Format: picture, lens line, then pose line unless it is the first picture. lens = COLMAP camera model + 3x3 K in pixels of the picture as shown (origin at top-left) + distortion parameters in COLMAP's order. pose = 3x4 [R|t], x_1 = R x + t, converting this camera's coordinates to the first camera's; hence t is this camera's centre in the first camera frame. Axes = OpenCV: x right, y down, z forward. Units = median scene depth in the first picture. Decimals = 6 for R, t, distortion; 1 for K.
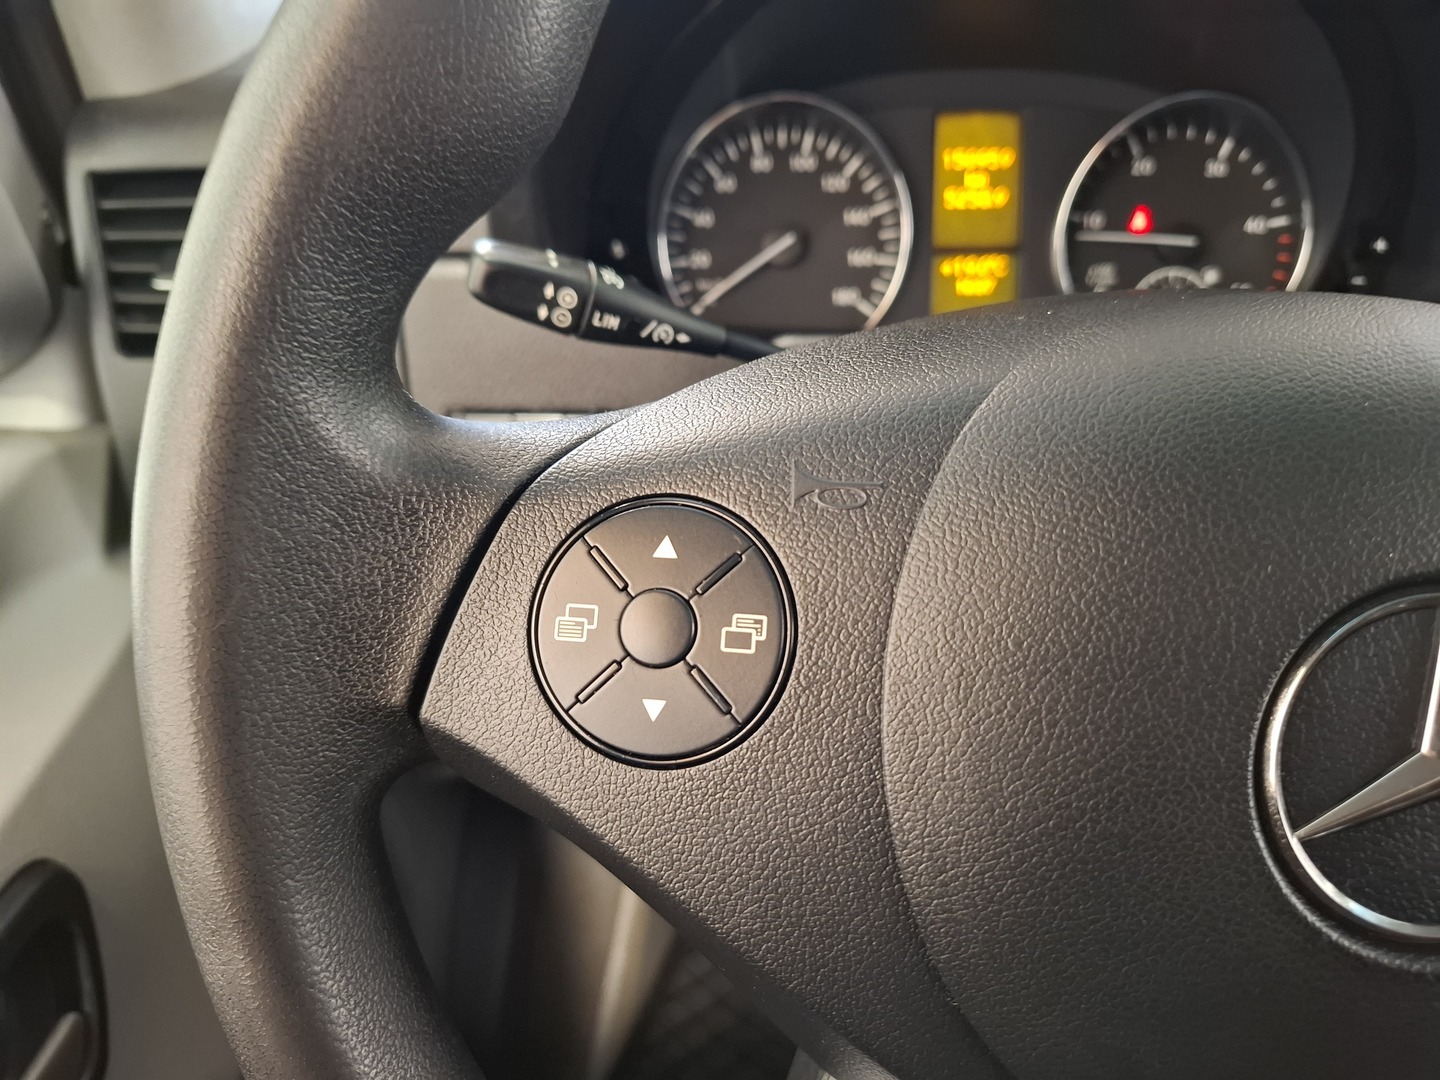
lens RADIAL K [[980.5, 0, 720.0], [0, 980.5, 540.0], [0, 0, 1]] dist [0.090229, -0.158314]
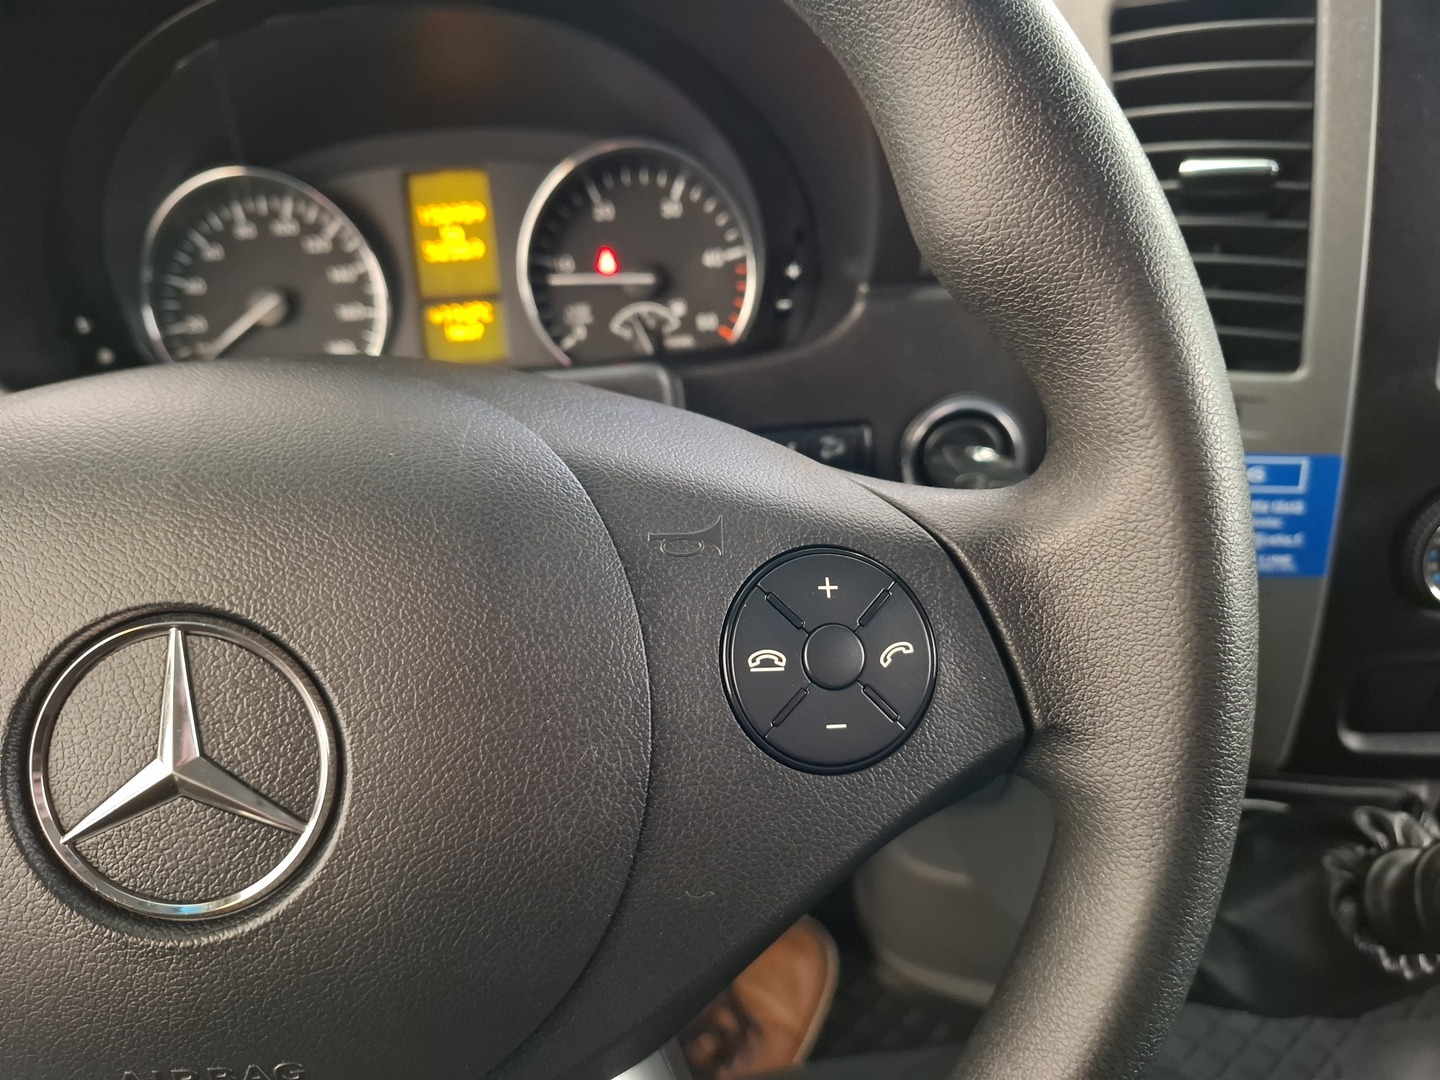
lens RADIAL K [[980.5, 0, 720.0], [0, 980.5, 540.0], [0, 0, 1]] dist [0.090229, -0.158314]
pose [[0.994852, -0.085701, 0.054078, 0.460370], [0.086746, 0.996081, -0.017271, 0.009943], [-0.052386, 0.021873, 0.998387, -0.076118]]
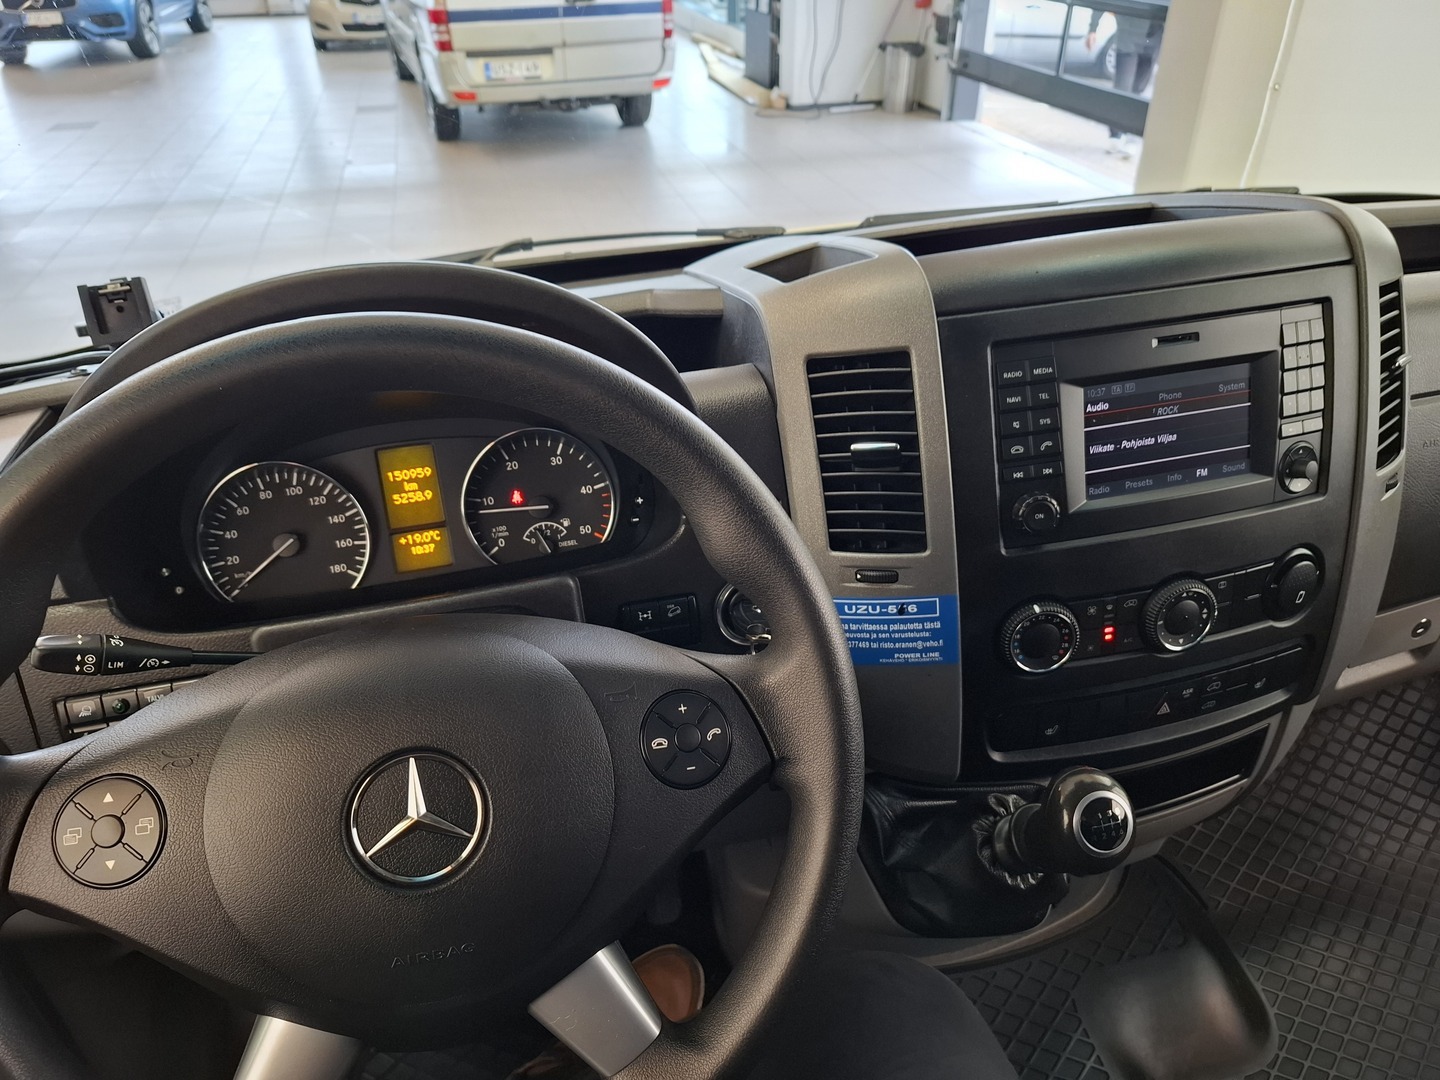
lens RADIAL K [[1004.9, 0, 722.3], [0, 1004.9, 548.8], [0, 0, 1]] dist [0.099595, -0.150389]
pose [[0.960491, -0.158216, 0.228966, 0.352567], [0.178127, 0.981589, -0.068943, -0.058032], [-0.213843, 0.107004, 0.970990, -0.706175]]
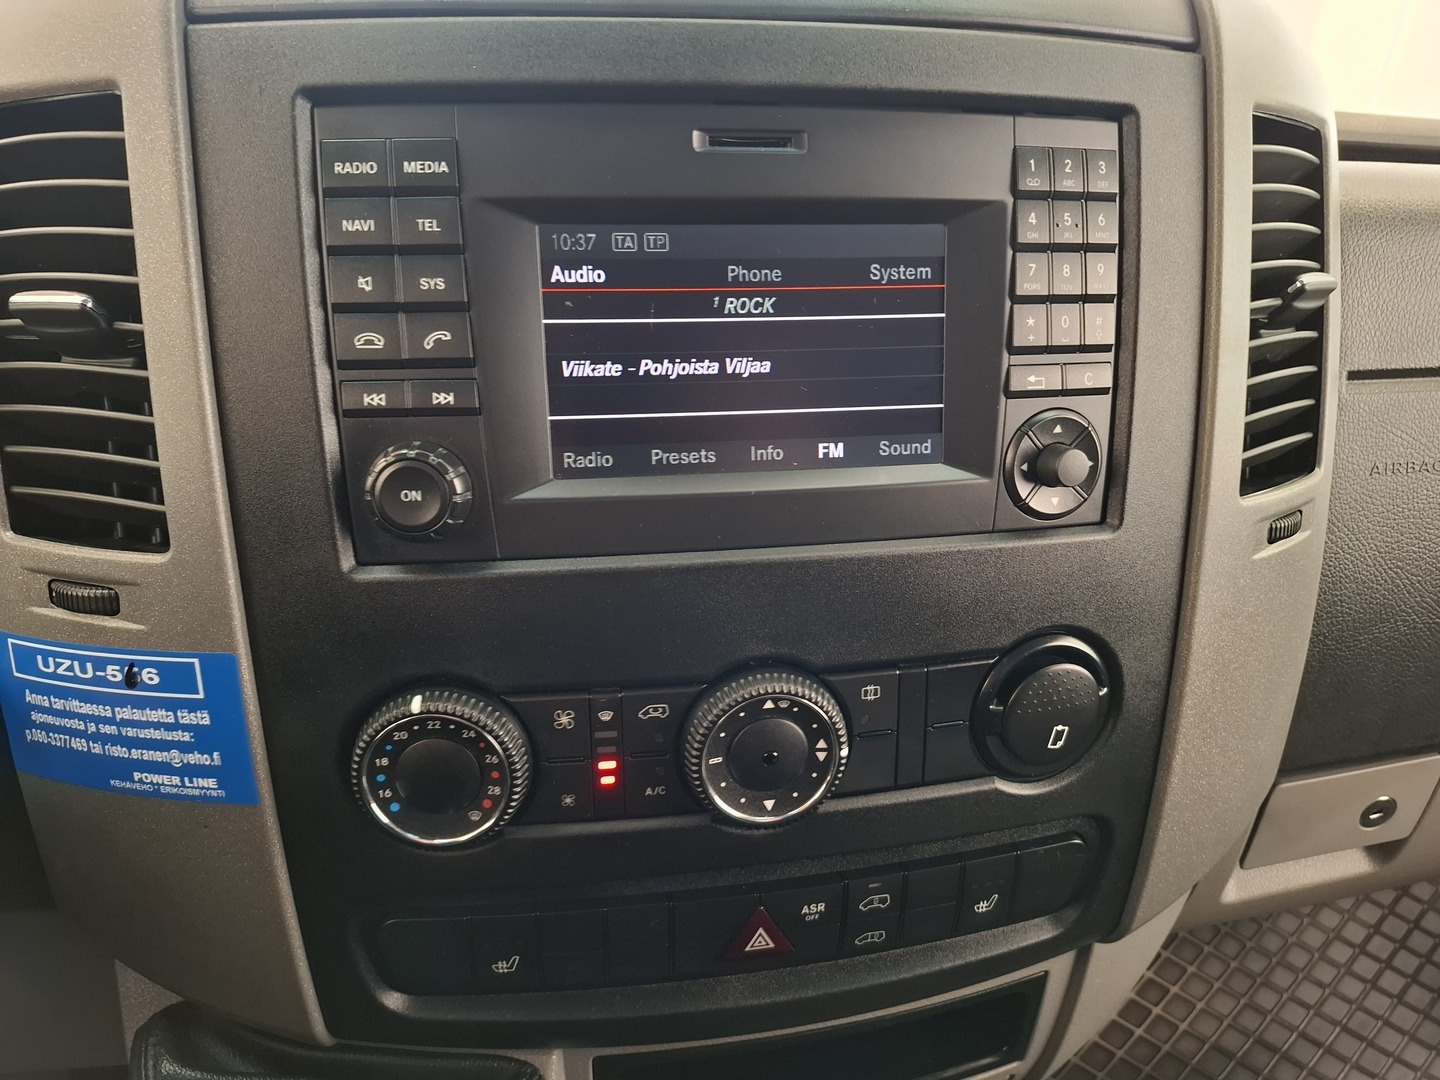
lens RADIAL K [[941.3, 0, 773.1], [0, 941.3, 538.8], [0, 0, 1]] dist [0.083030, -0.092312]
pose [[0.982836, -0.045277, 0.178841, 1.310066], [0.074111, 0.984655, -0.157995, 0.022837], [-0.168943, 0.168538, 0.971109, 0.025966]]
